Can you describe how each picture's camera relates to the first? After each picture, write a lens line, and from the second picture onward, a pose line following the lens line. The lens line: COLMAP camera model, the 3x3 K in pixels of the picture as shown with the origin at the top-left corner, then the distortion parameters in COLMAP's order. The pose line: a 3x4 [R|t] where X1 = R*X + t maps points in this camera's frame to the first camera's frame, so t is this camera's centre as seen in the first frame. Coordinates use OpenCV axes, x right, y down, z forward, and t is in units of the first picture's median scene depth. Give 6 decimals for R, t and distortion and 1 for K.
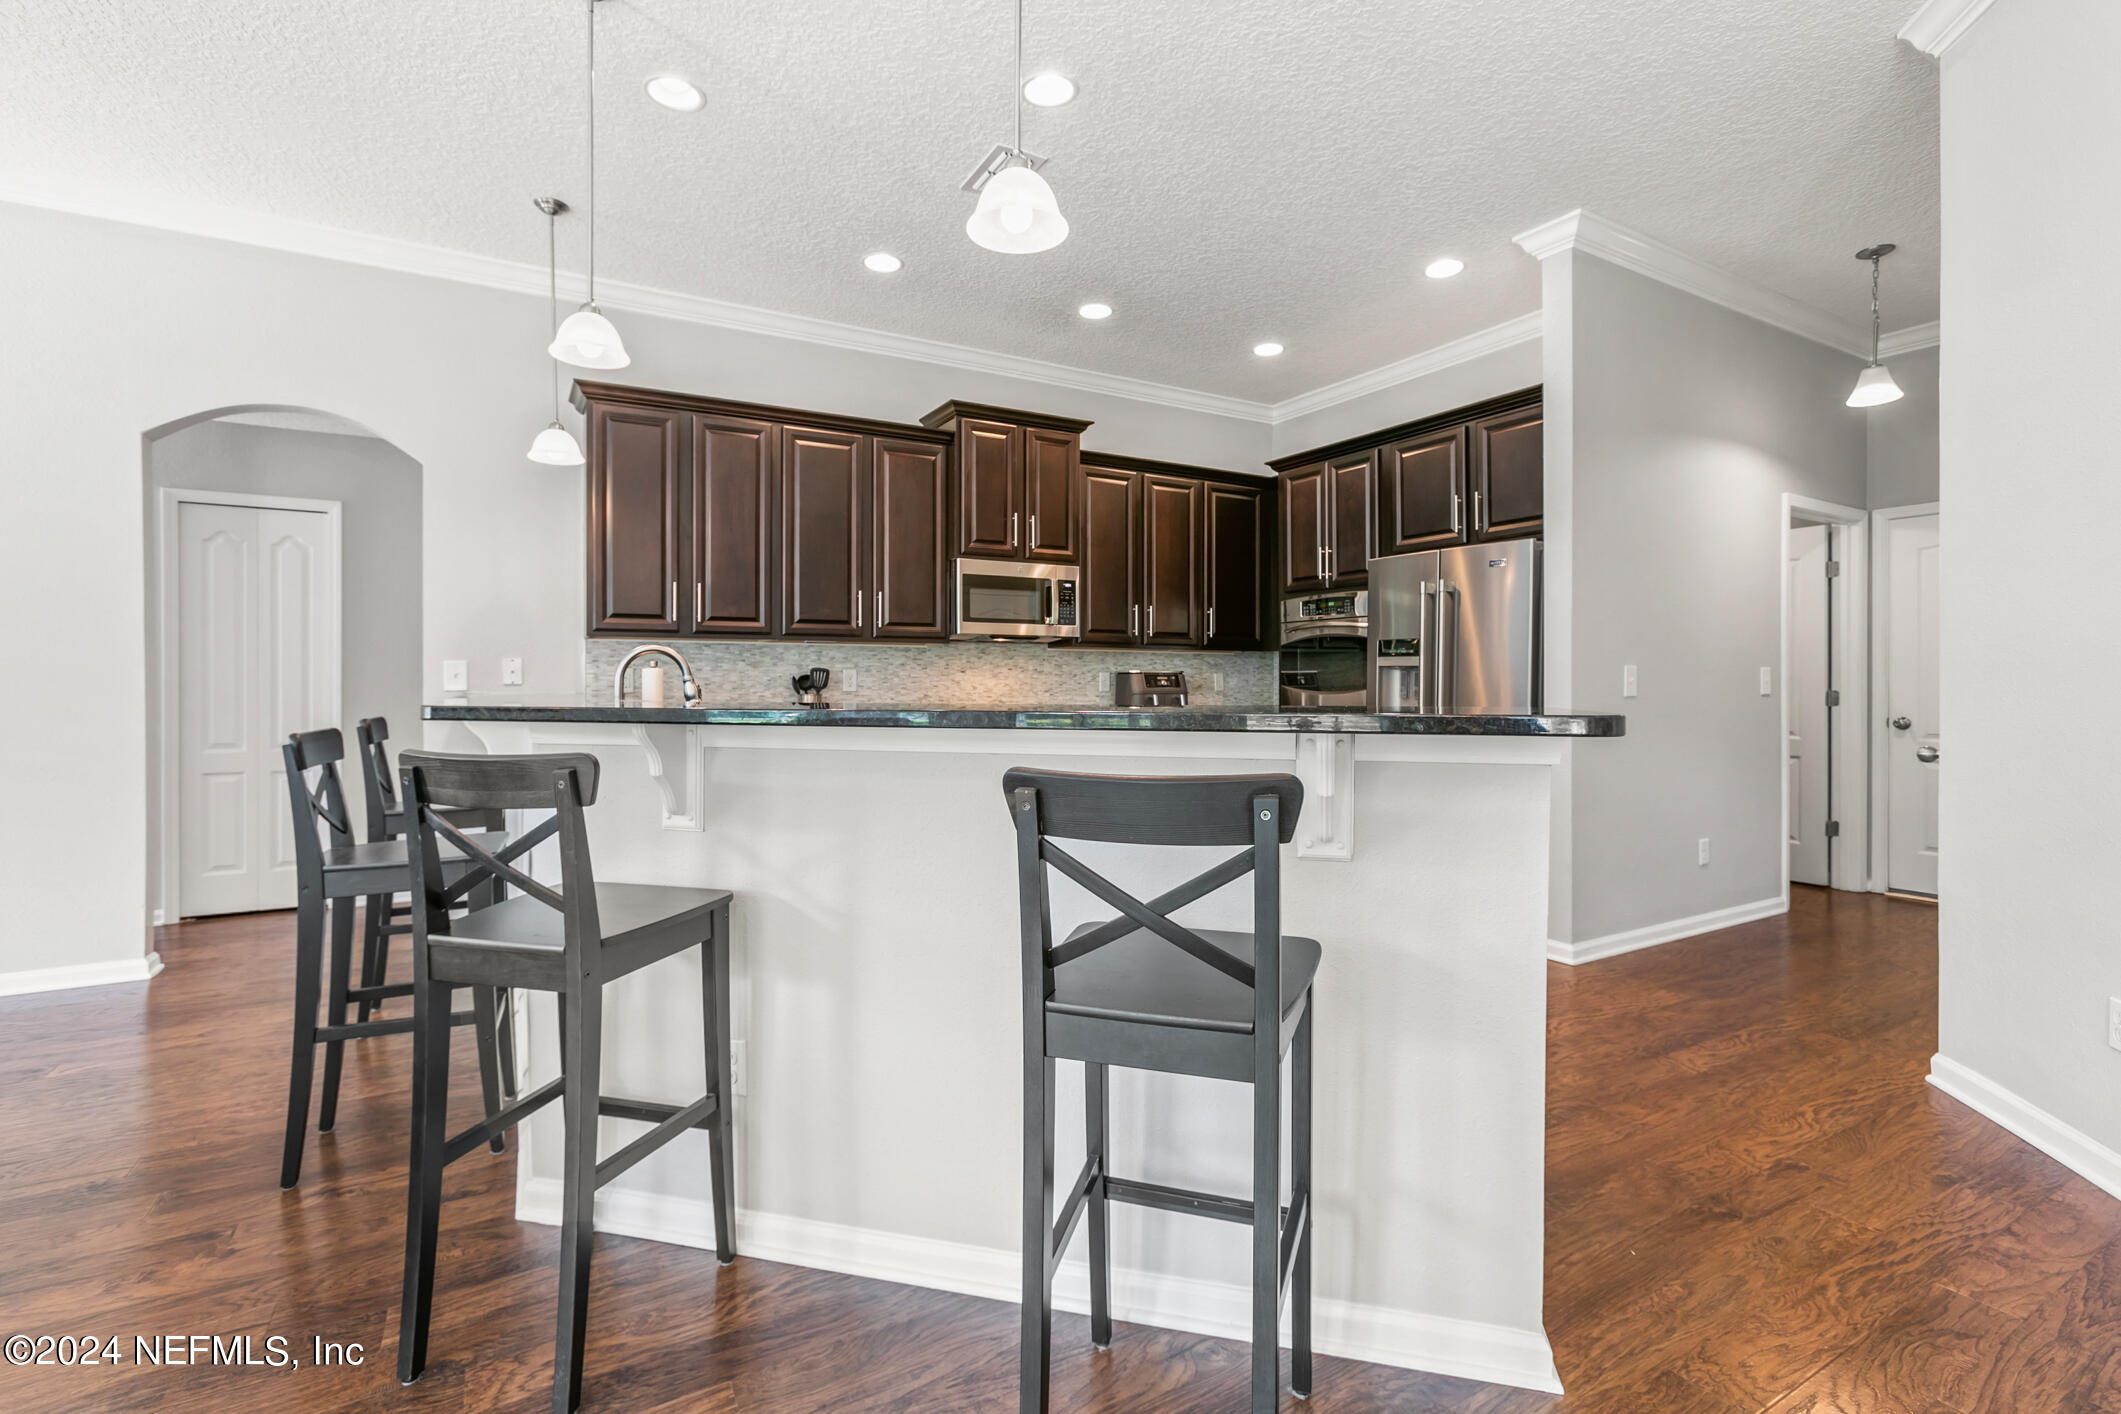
lens RADIAL K [[954.5, 0, 1035.0], [0, 954.5, 686.3], [0, 0, 1]] dist [0.000191, 0.006168]
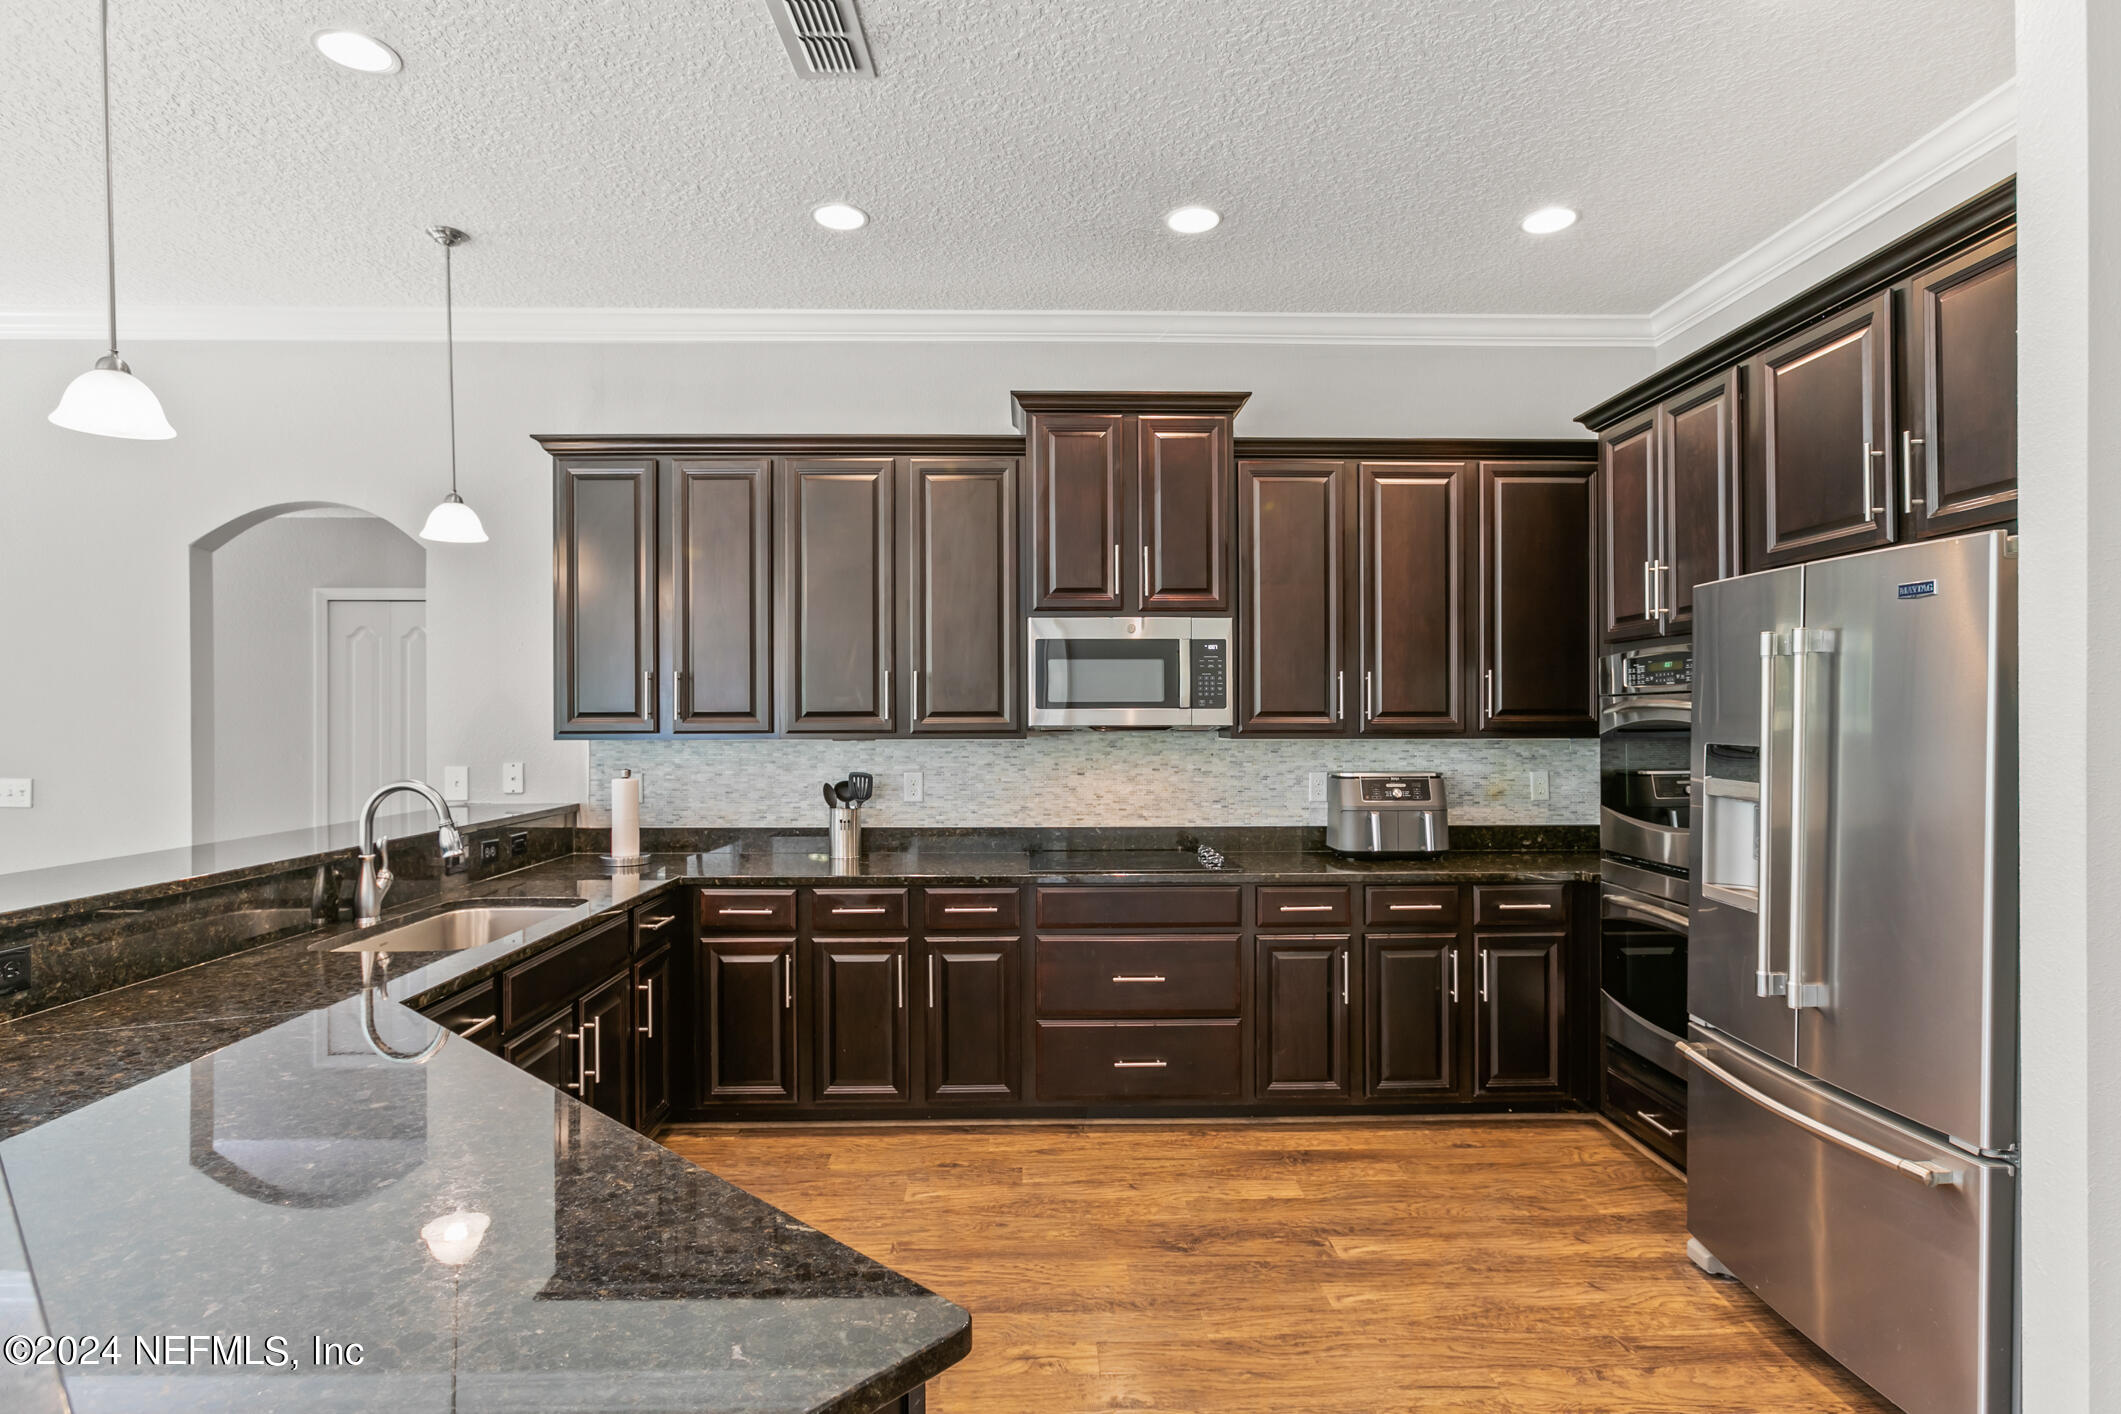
lens RADIAL K [[1090.3, 0, 1060.9], [0, 1090.3, 726.3], [0, 0, 1]] dist [-0.000952, 0.001270]
pose [[0.886535, -0.000199, -0.462662, 0.303406], [0.001232, 0.999997, 0.001931, -0.055354], [0.462661, -0.002282, 0.886533, 0.302286]]
